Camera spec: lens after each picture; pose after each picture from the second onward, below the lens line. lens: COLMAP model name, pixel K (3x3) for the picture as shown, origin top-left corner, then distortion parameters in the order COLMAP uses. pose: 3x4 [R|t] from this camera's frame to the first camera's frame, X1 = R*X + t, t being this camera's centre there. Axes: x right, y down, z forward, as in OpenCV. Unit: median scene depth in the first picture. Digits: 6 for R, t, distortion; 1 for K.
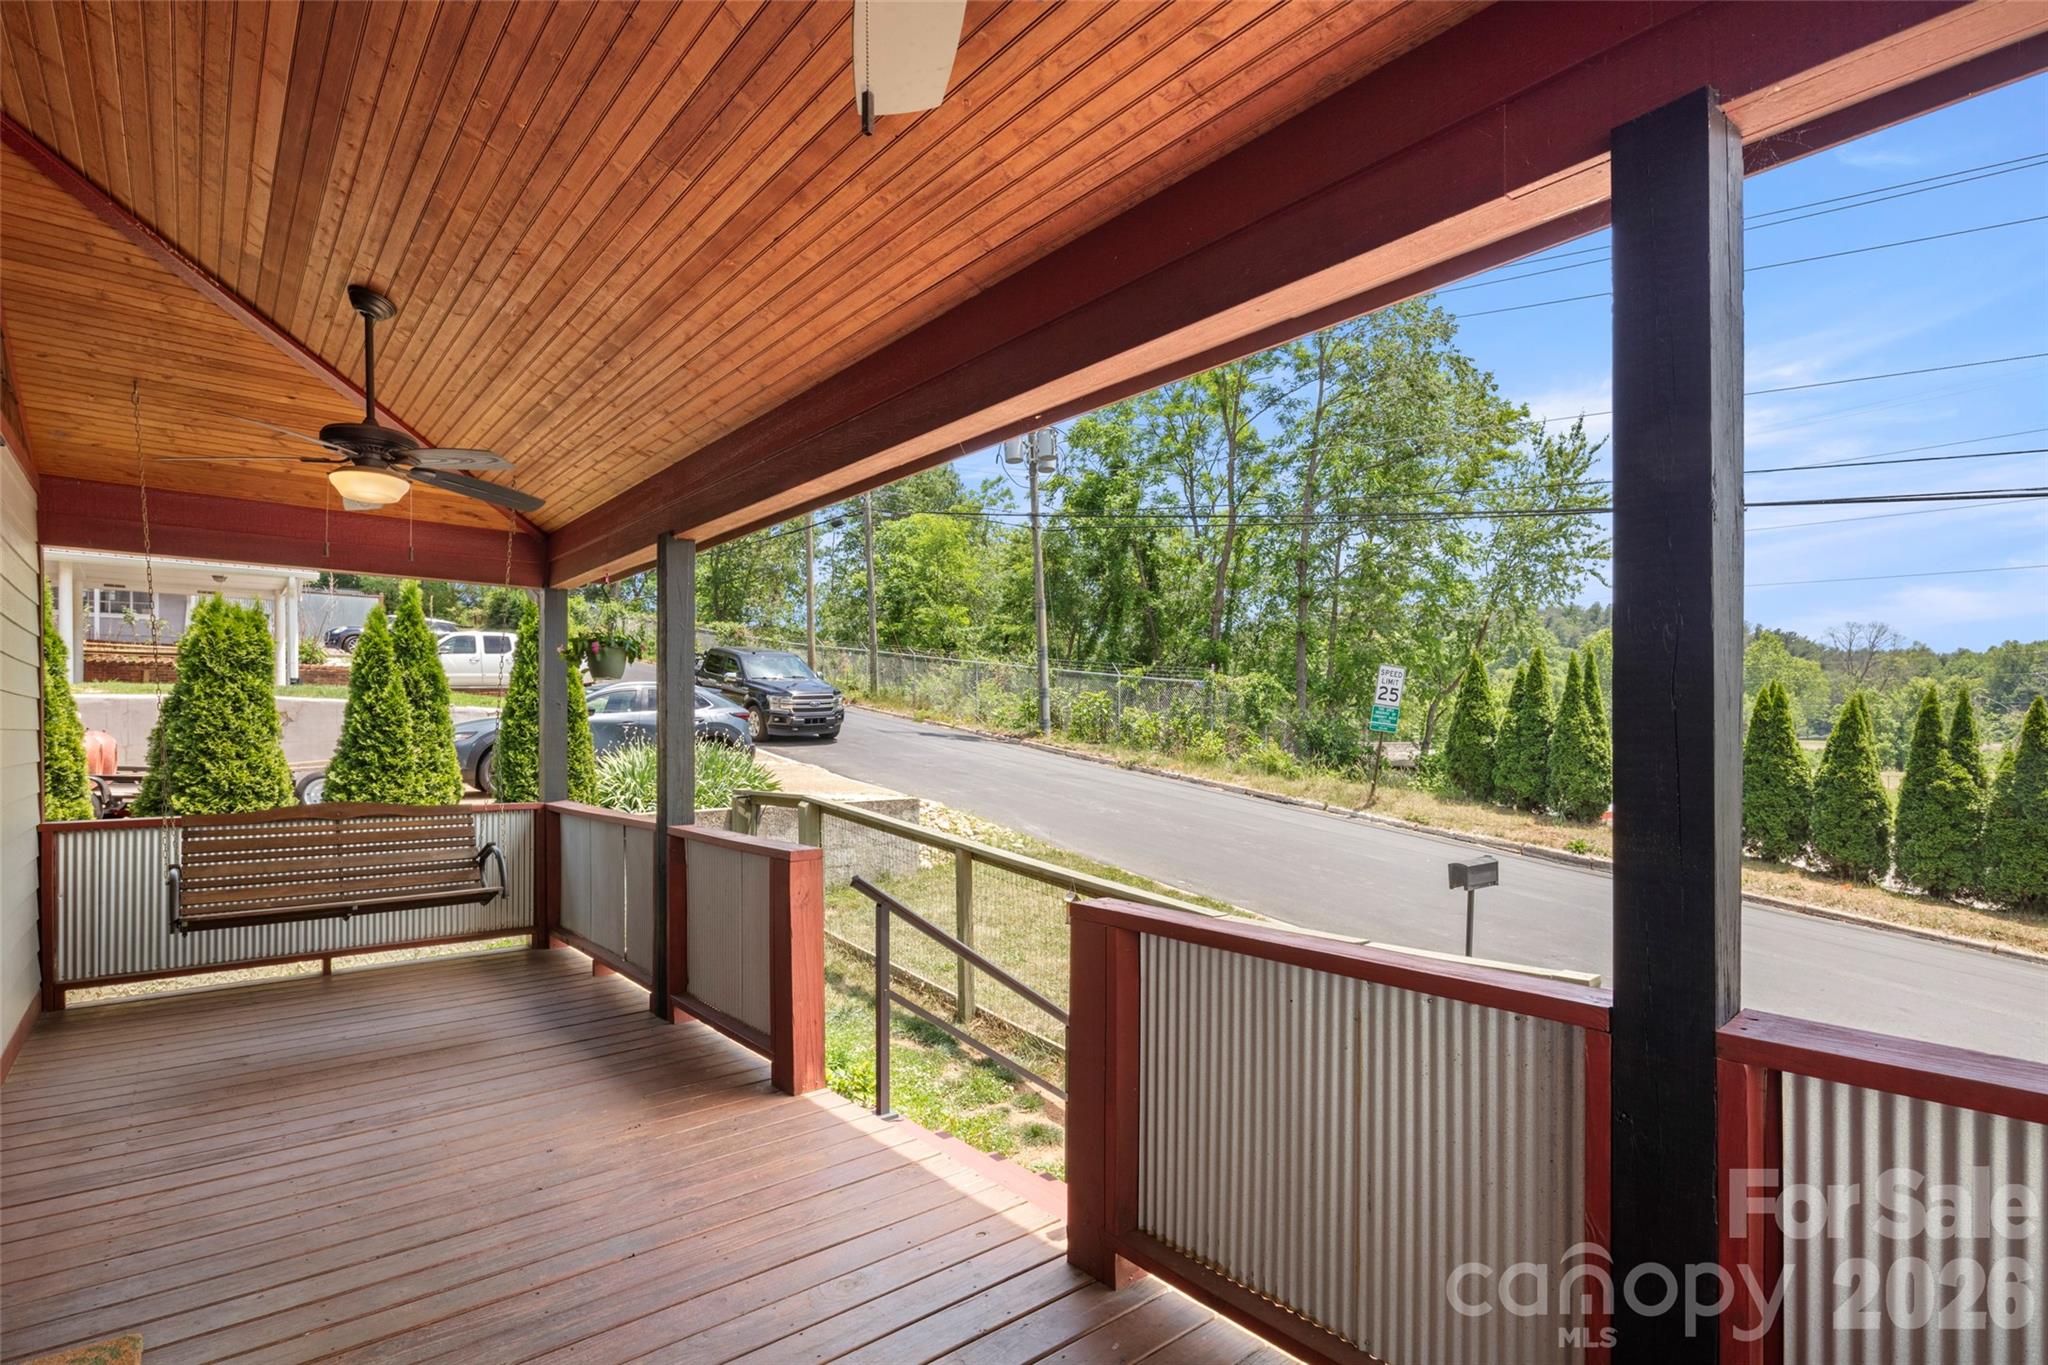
lens RADIAL K [[997.3, 0, 1041.9], [0, 997.3, 728.0], [0, 0, 1]] dist [0.008920, -0.006763]
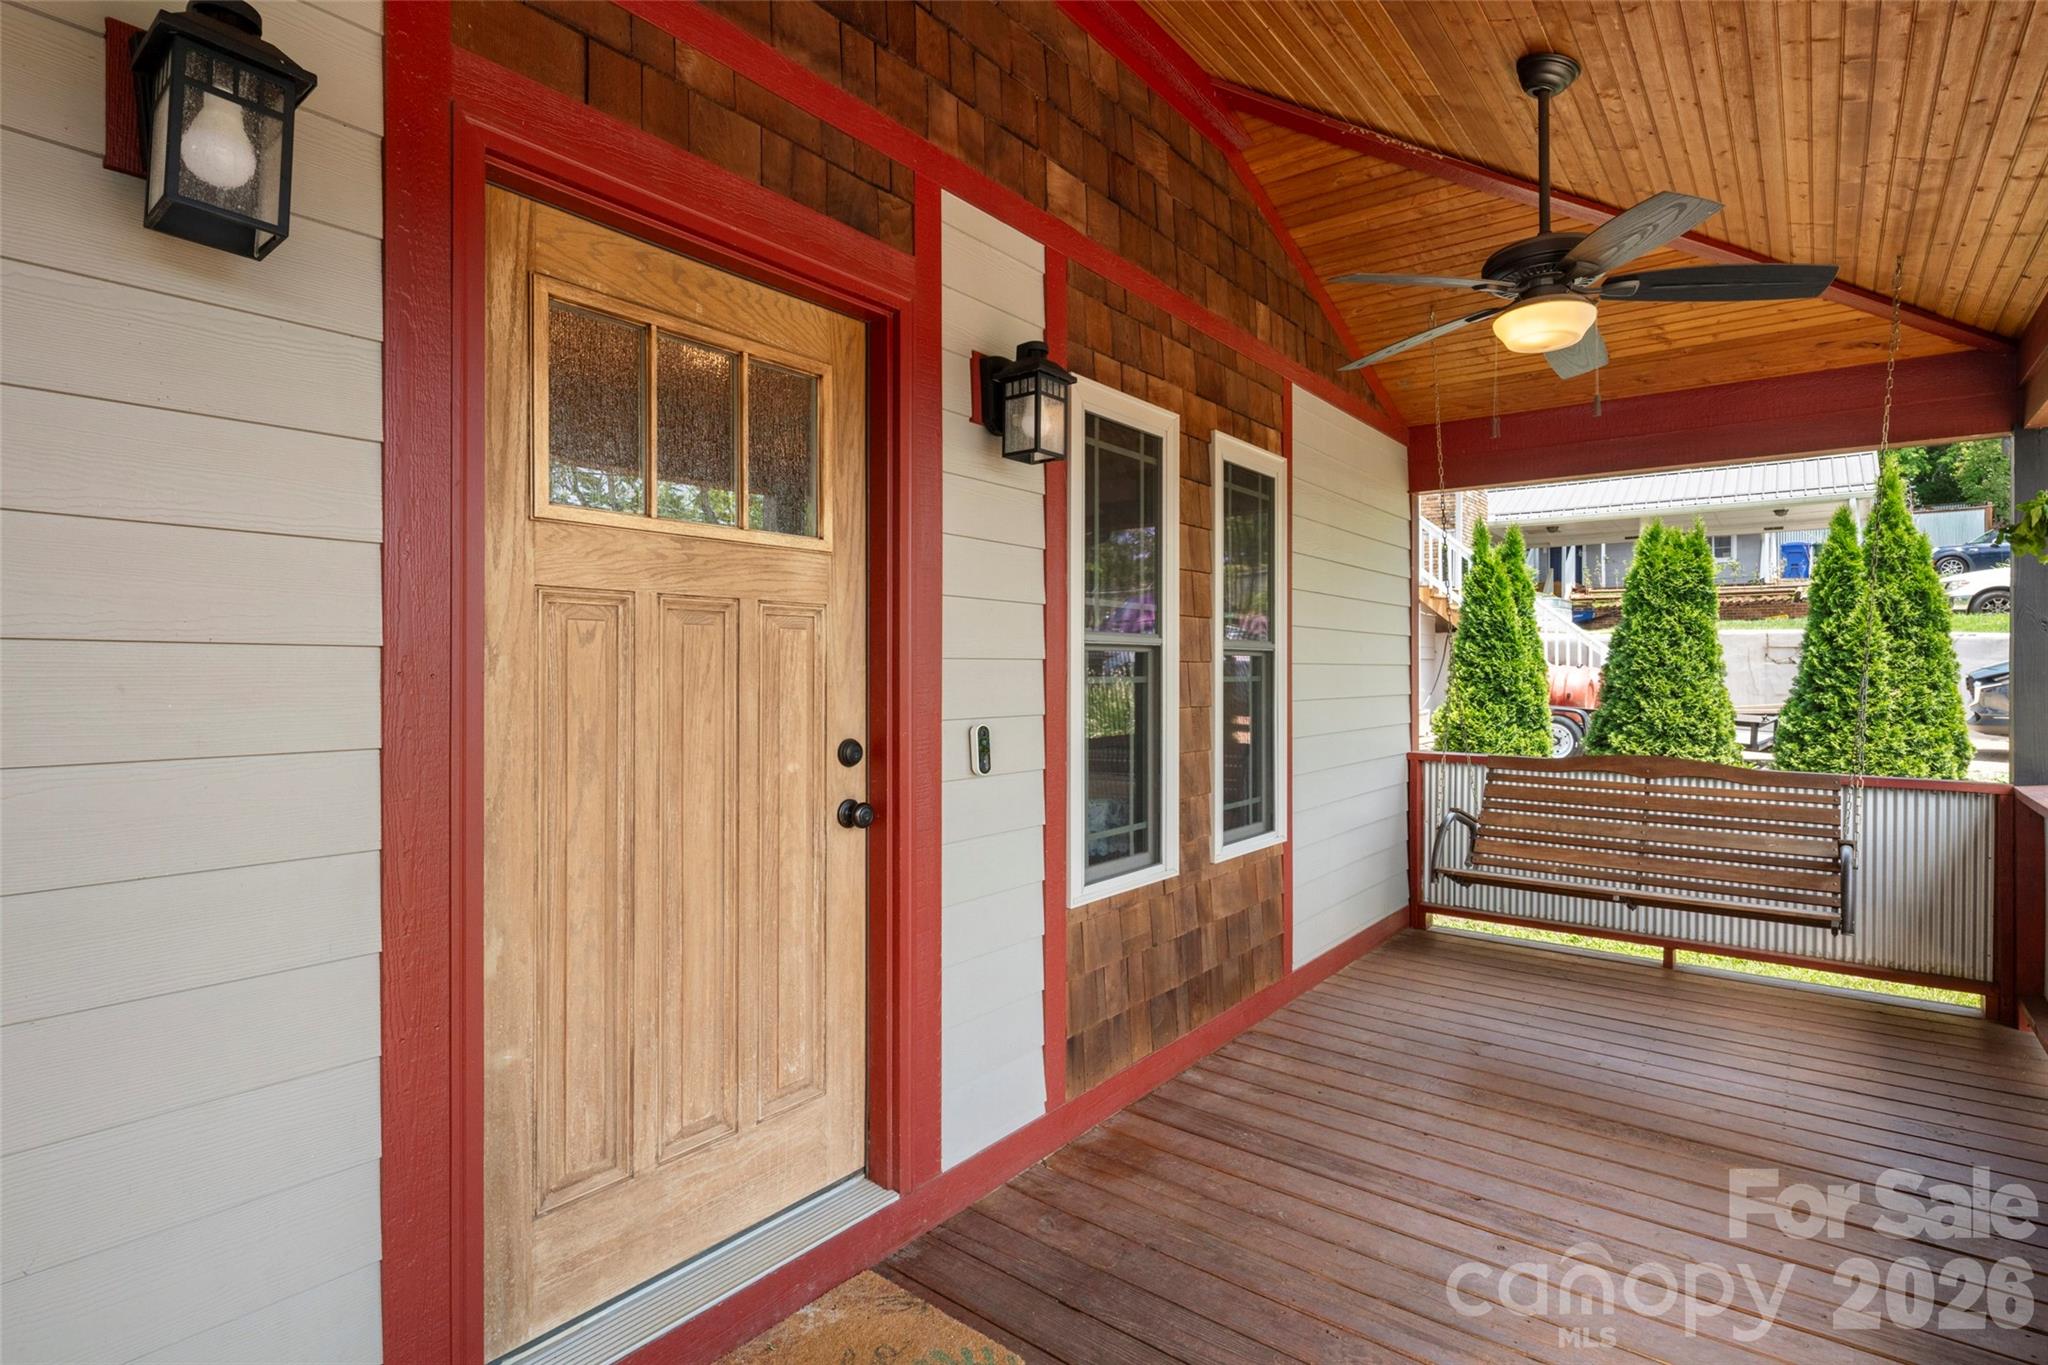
lens RADIAL K [[997.3, 0, 1034.3], [0, 997.3, 664.0], [0, 0, 1]] dist [0.008920, -0.006763]
pose [[0.198937, -0.002145, -0.980010, -0.017560], [-0.000366, 0.999997, -0.002263, 0.002453], [0.980012, 0.000809, 0.198936, 0.240758]]
